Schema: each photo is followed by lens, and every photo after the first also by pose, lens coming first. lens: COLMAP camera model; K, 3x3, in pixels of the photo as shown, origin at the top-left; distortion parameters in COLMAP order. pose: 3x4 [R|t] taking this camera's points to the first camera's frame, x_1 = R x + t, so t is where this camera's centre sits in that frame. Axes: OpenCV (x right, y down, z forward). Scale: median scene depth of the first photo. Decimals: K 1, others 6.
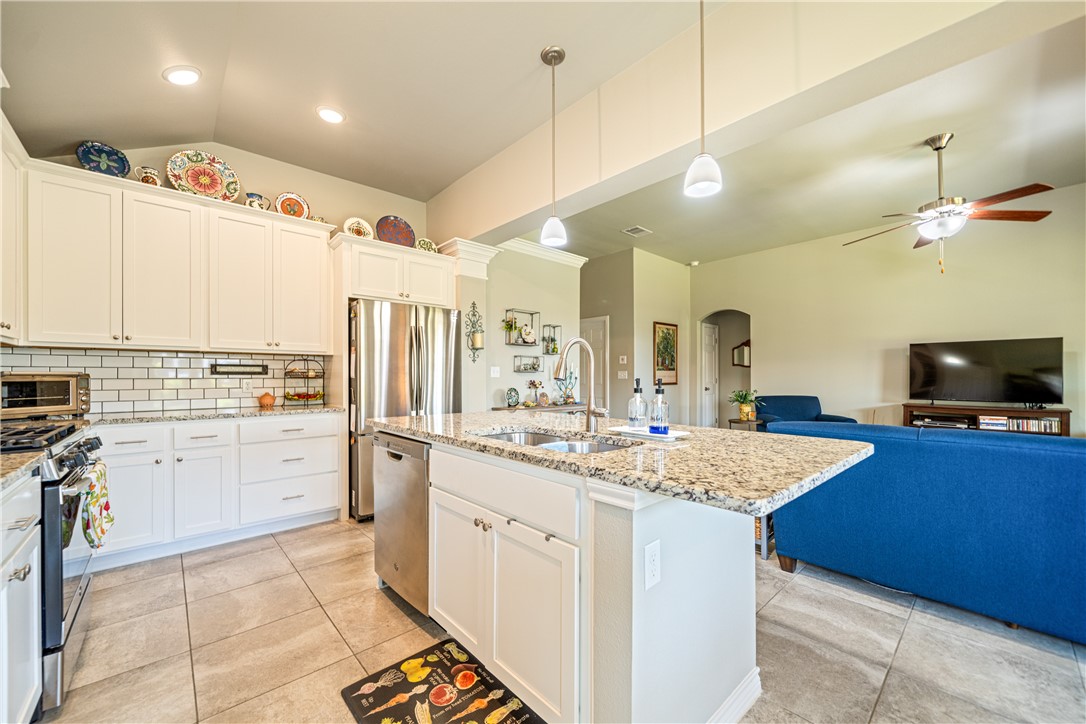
lens RADIAL K [[418.1, 0, 546.5], [0, 418.1, 377.2], [0, 0, 1]] dist [0.003269, 0.000004]
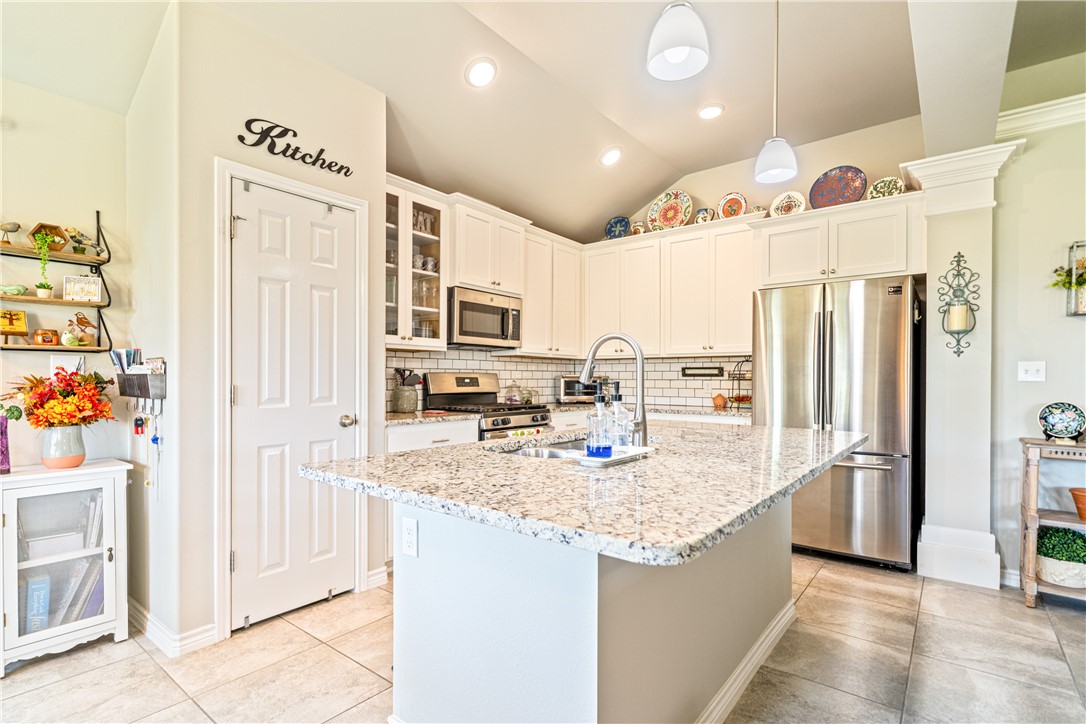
lens RADIAL K [[523.2, 0, 537.7], [0, 523.2, 380.8], [0, 0, 1]] dist [0.001316, -0.000020]
pose [[0.158731, 0.007729, -0.987292, 0.589139], [-0.005620, 0.999960, 0.006925, -0.001840], [0.987306, 0.004450, 0.158768, 0.378521]]
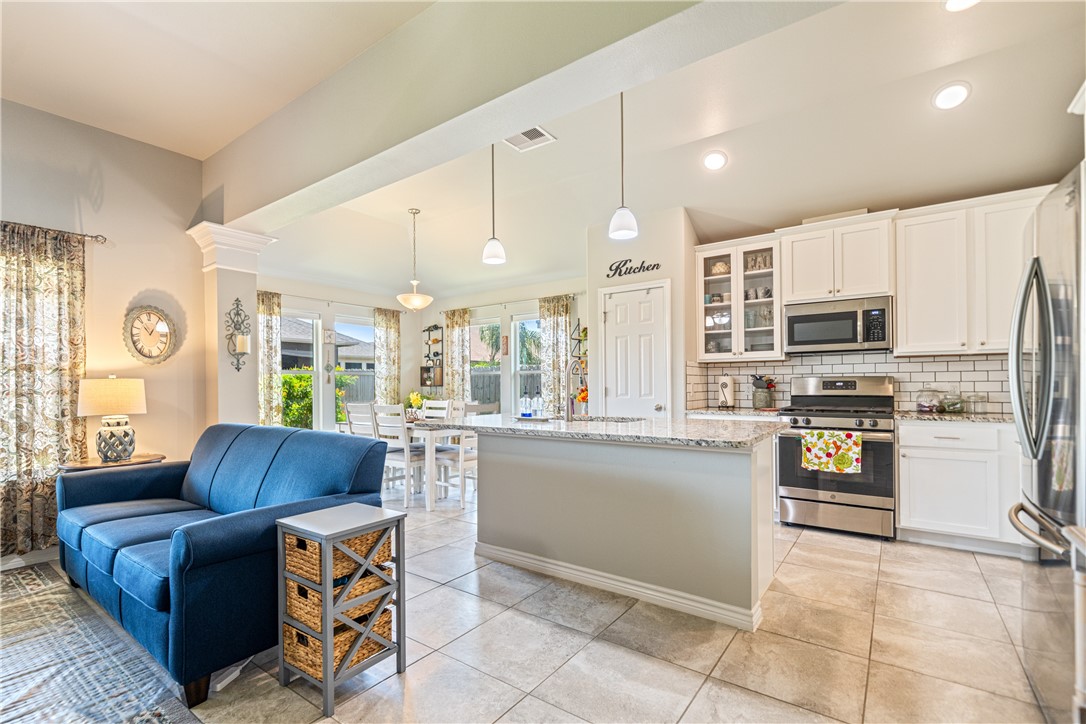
lens RADIAL K [[489.4, 0, 539.5], [0, 489.4, 383.7], [0, 0, 1]] dist [-0.001481, 0.000748]
pose [[-0.981086, 0.010266, -0.193298, 0.303121], [0.010586, 0.999944, -0.000623, -0.000305], [0.193281, -0.002657, -0.981140, 1.524174]]
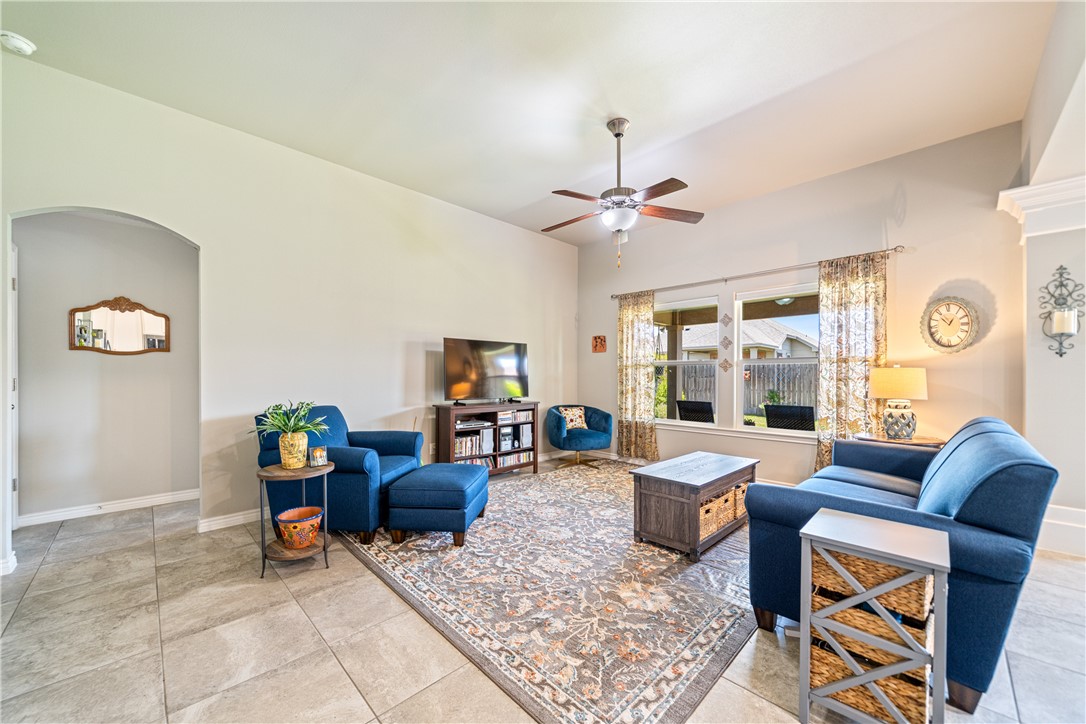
lens RADIAL K [[404.8, 0, 538.9], [0, 404.8, 376.6], [0, 0, 1]] dist [-0.002518, -0.000266]
pose [[-0.031753, -0.002051, 0.999494, 0.023442], [-0.001986, 0.999996, 0.001989, 0.000368], [-0.999494, -0.001922, -0.031757, 1.245885]]
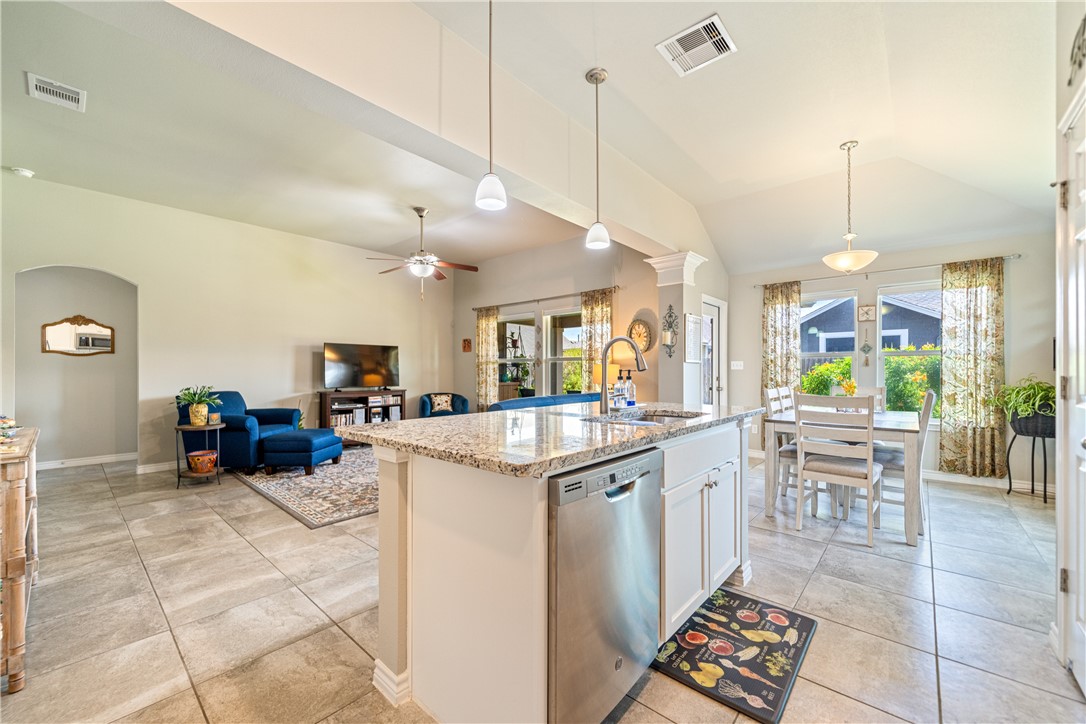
lens RADIAL K [[426.5, 0, 540.2], [0, 426.5, 369.4], [0, 0, 1]] dist [-0.001738, 0.000253]
pose [[-0.098419, 0.003578, 0.995139, -0.633078], [0.001121, 0.999993, -0.003484, 0.004568], [-0.995144, 0.000772, -0.098423, 0.751455]]
